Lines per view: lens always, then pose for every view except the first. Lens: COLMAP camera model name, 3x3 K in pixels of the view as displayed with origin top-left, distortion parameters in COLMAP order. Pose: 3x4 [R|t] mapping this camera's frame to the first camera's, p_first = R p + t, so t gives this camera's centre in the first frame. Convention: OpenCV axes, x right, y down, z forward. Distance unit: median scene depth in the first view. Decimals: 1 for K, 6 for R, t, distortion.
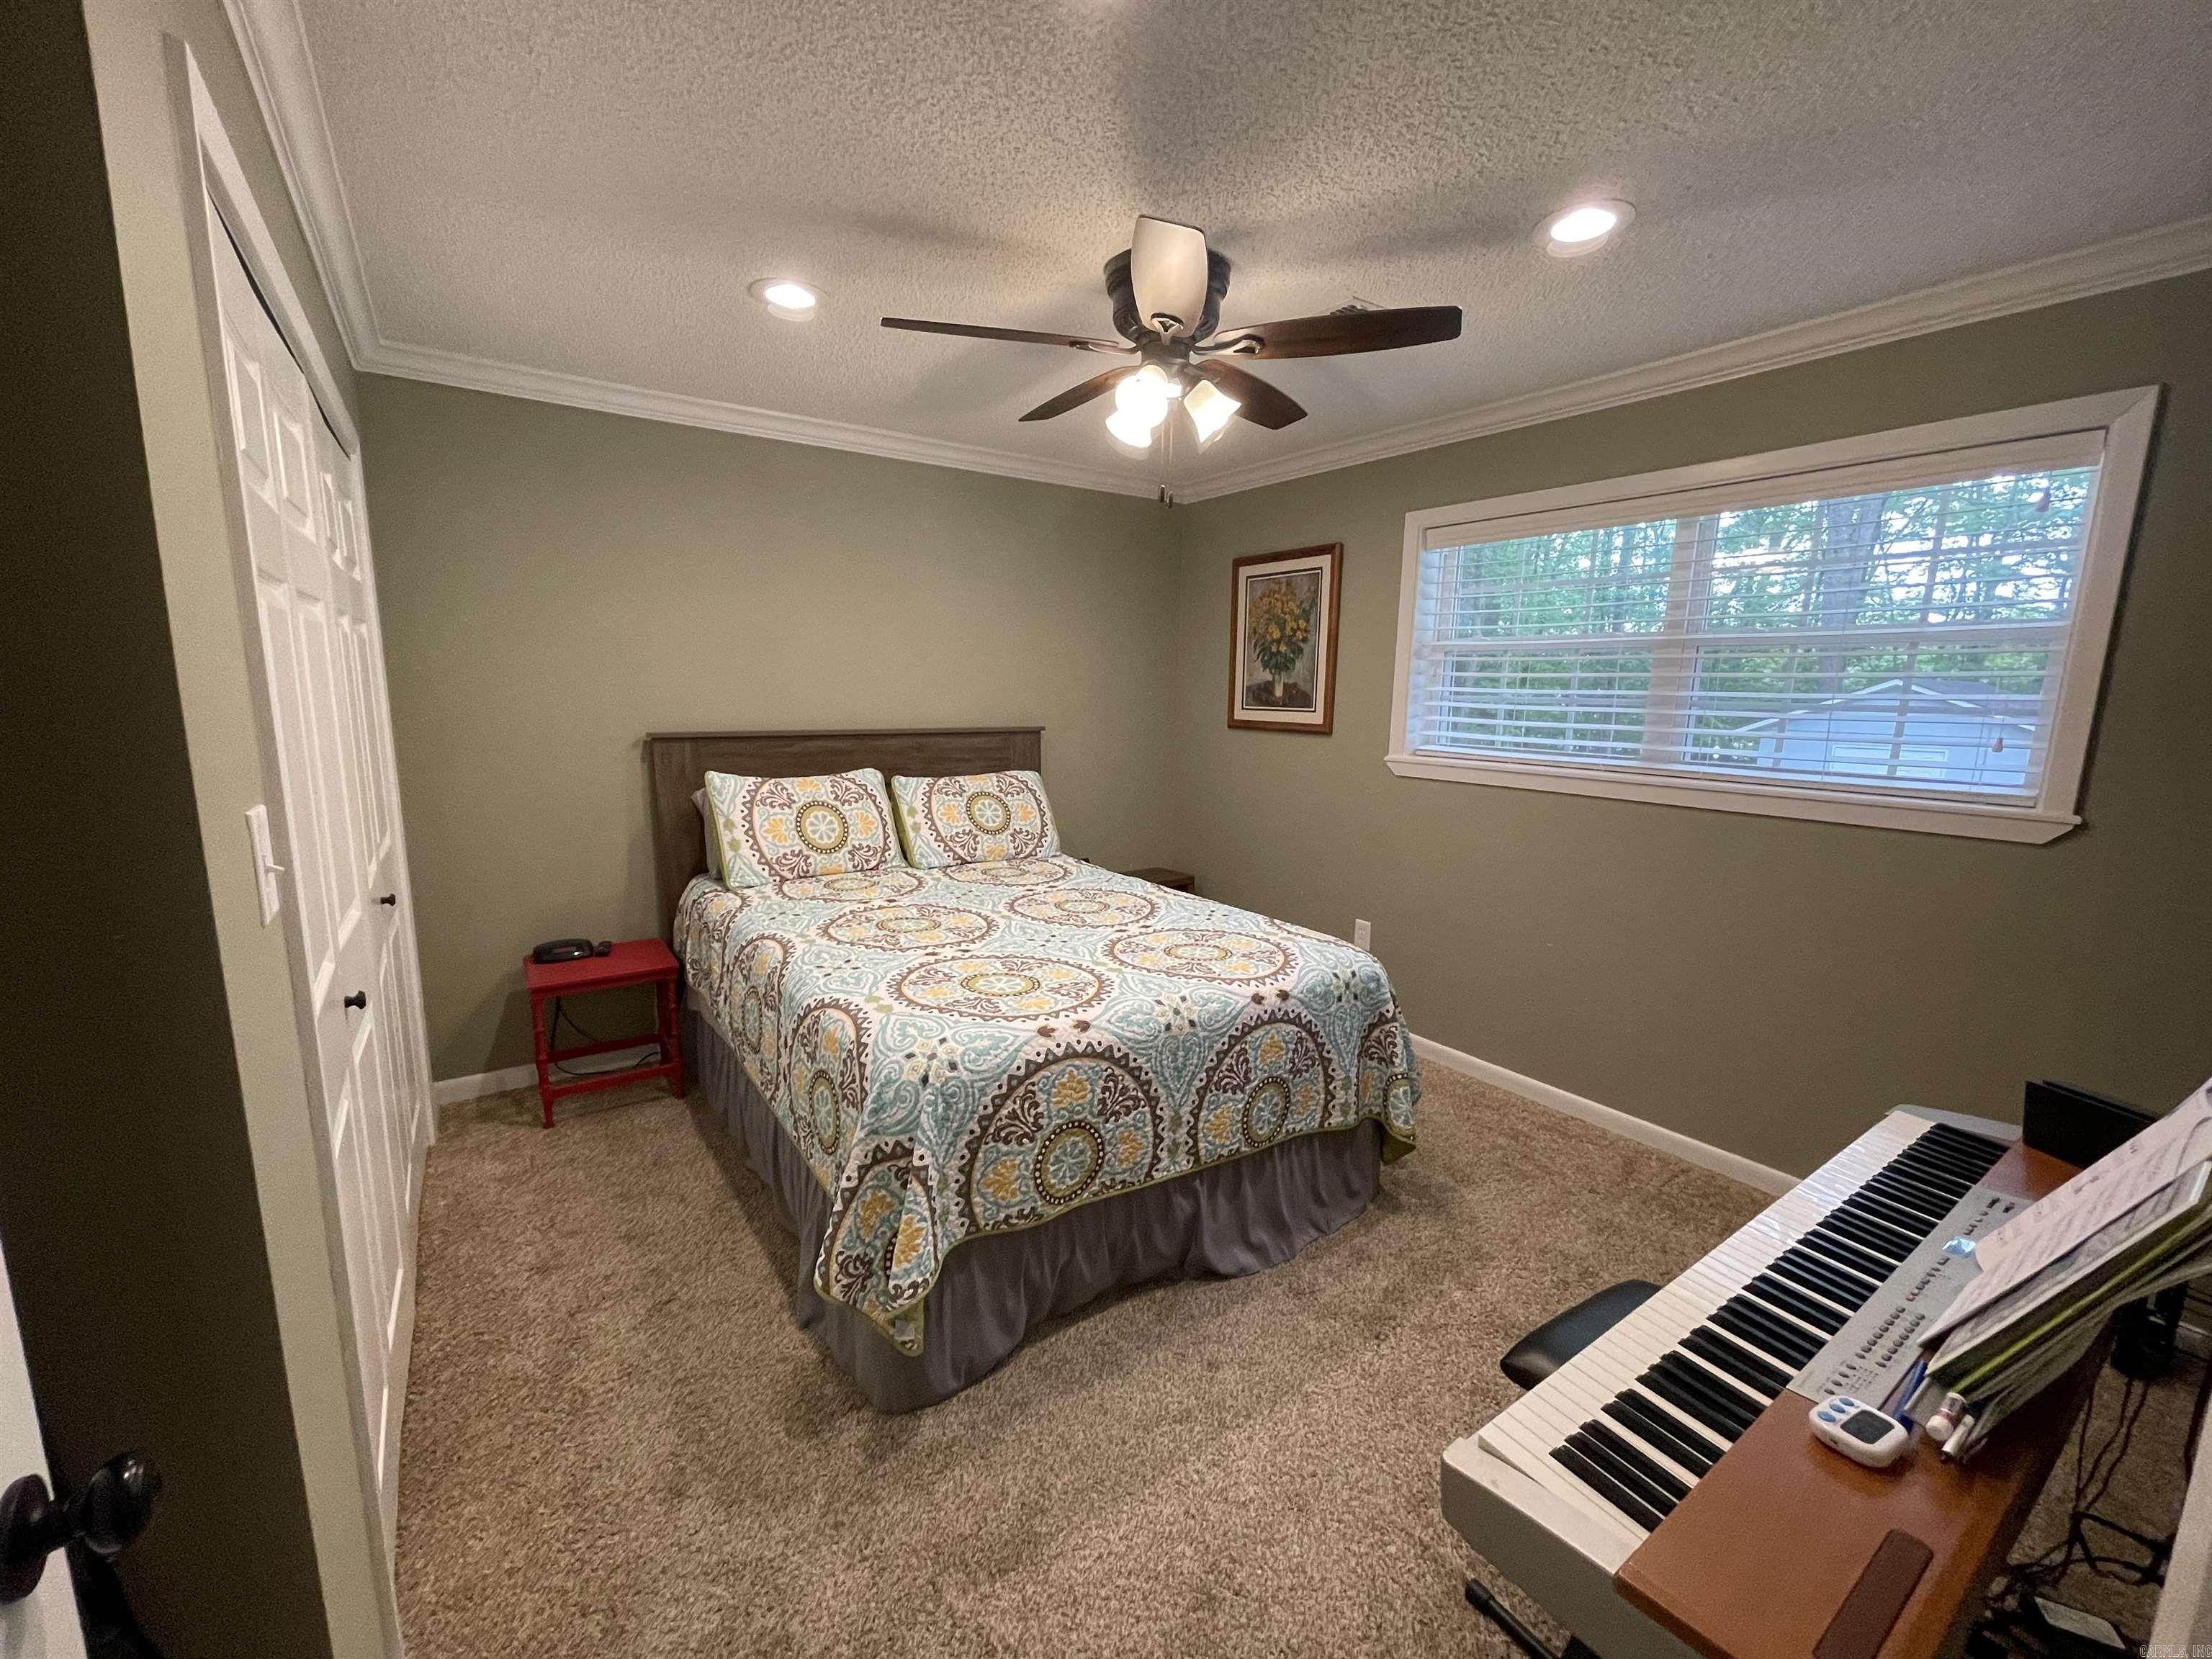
lens RADIAL K [[889.4, 0, 1104.8], [0, 889.4, 827.5], [0, 0, 1]] dist [-0.000292, 0.000126]
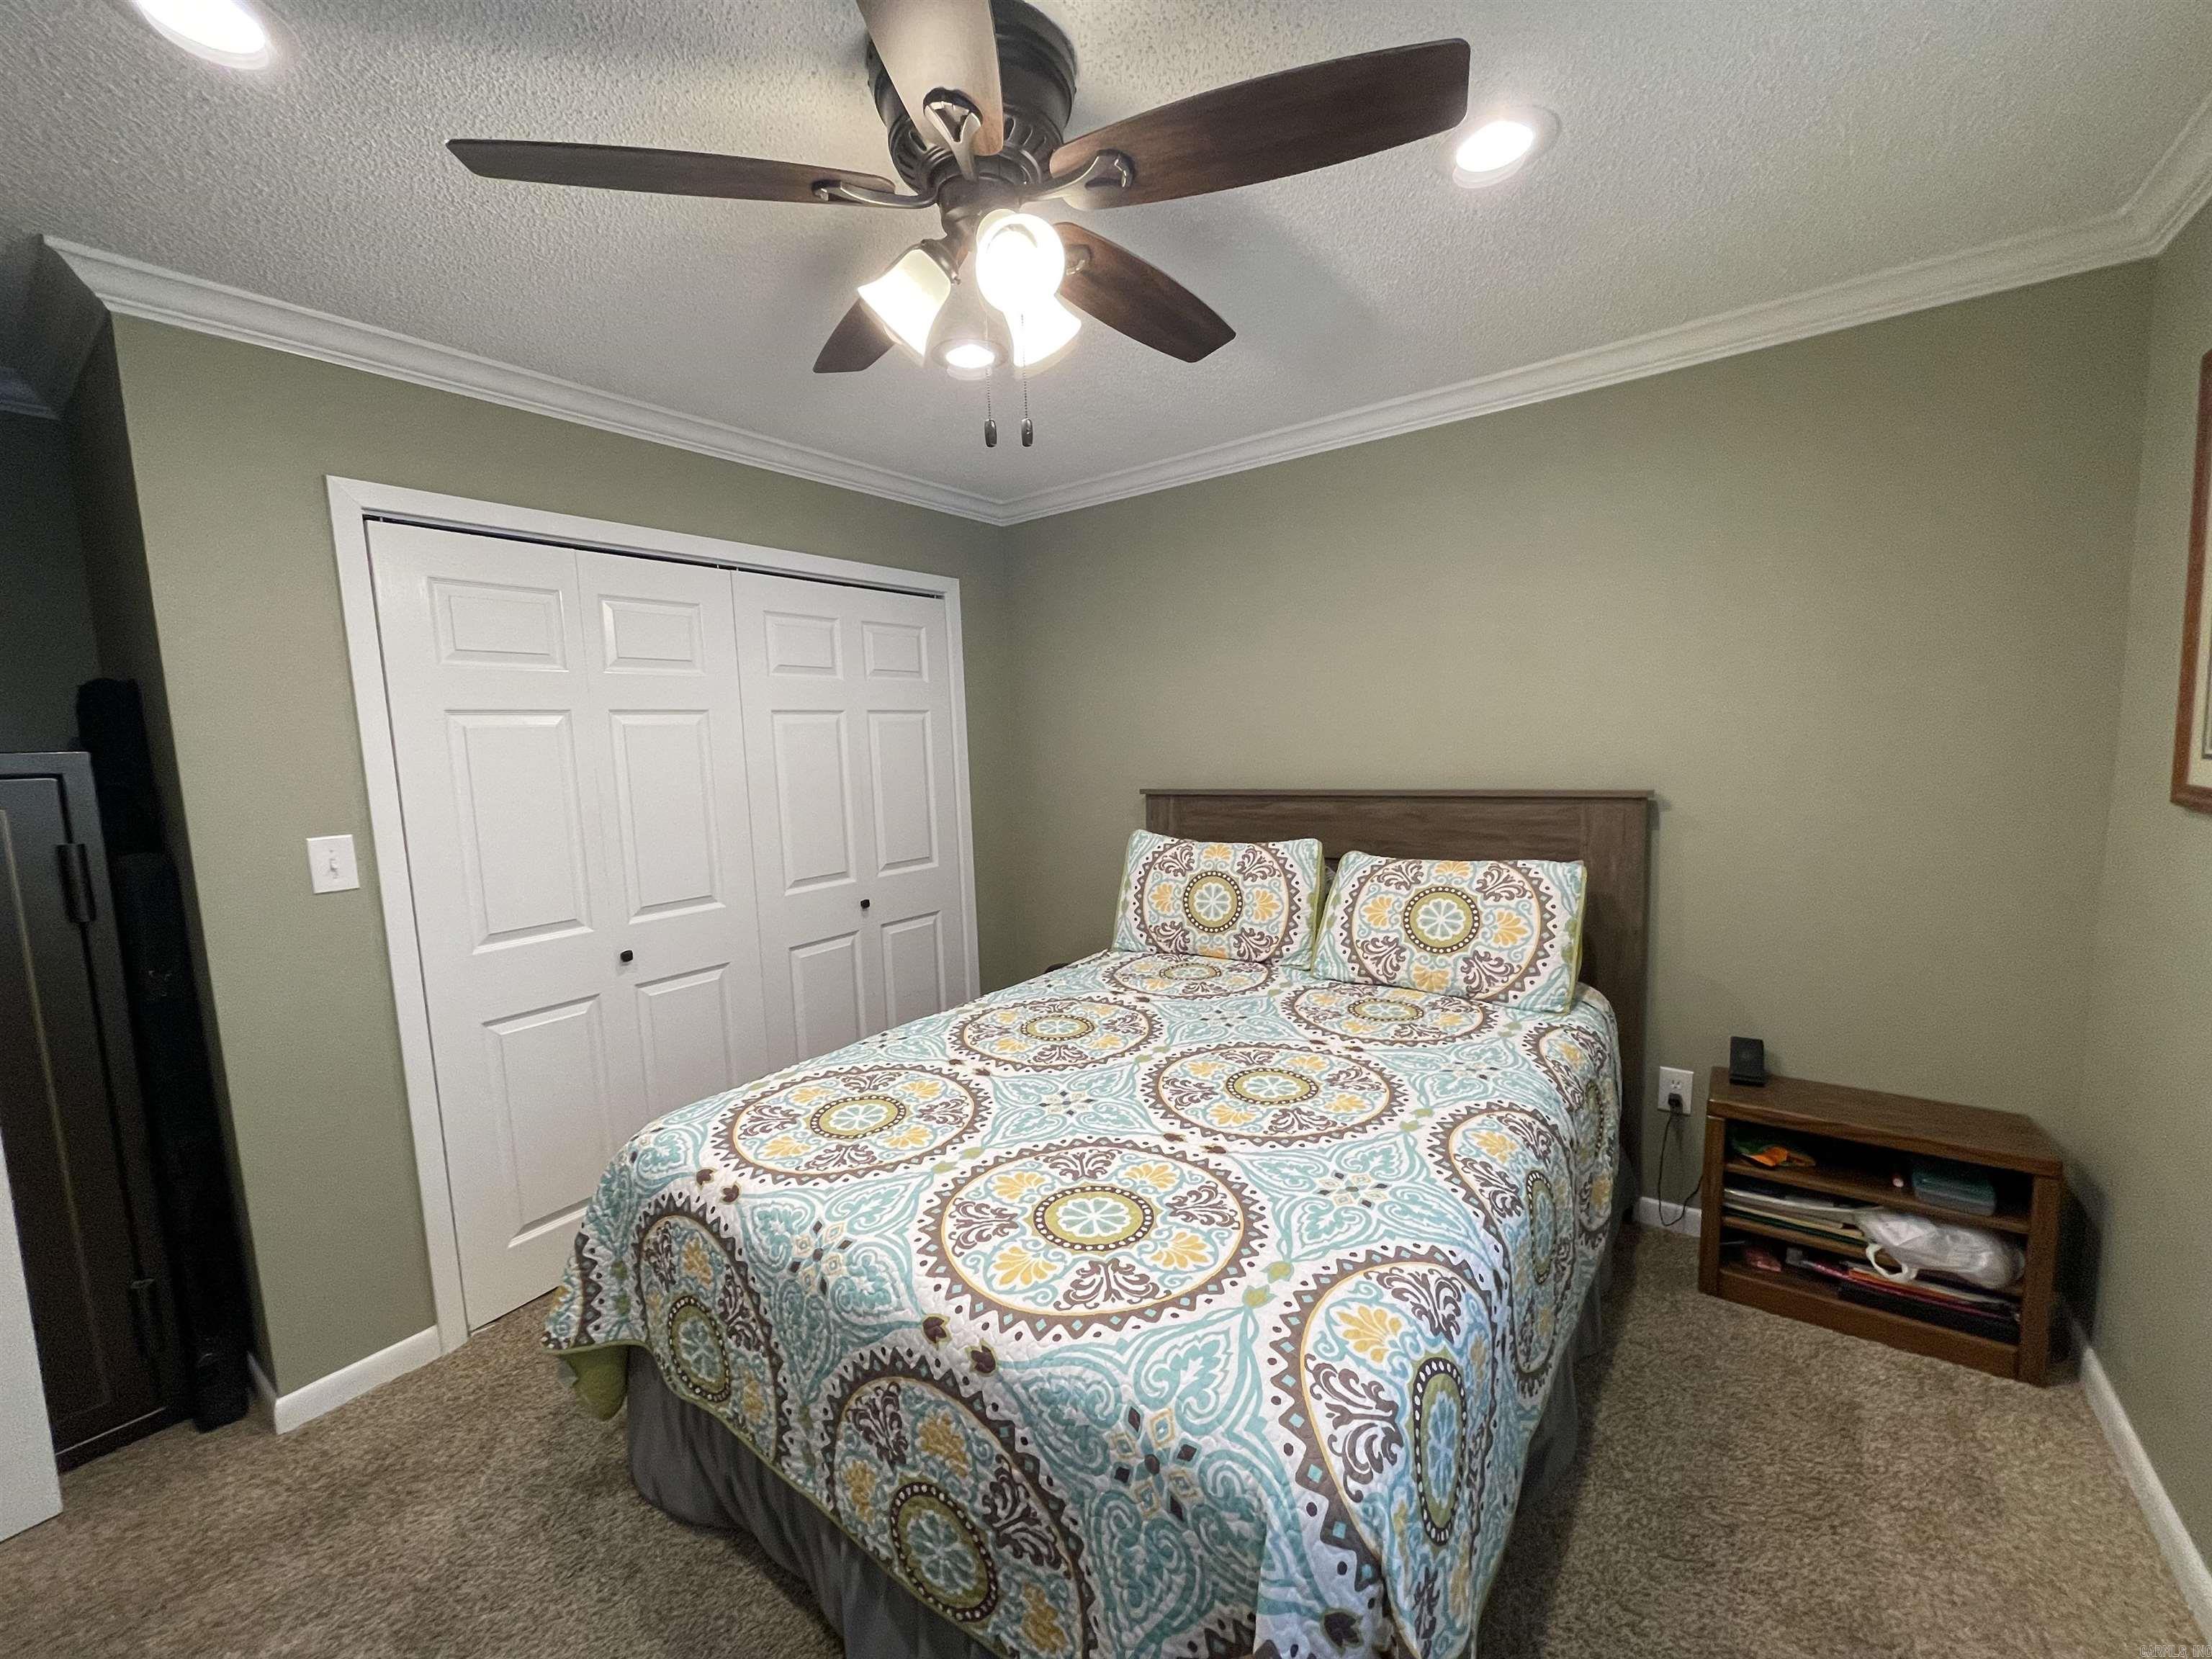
lens RADIAL K [[889.4, 0, 1104.8], [0, 889.4, 835.9], [0, 0, 1]] dist [-0.000292, 0.000126]
pose [[0.324606, 0.078701, -0.942569, 0.547454], [-0.107611, 0.993135, 0.045863, -0.109396], [0.939708, 0.086544, 0.330847, 0.714164]]
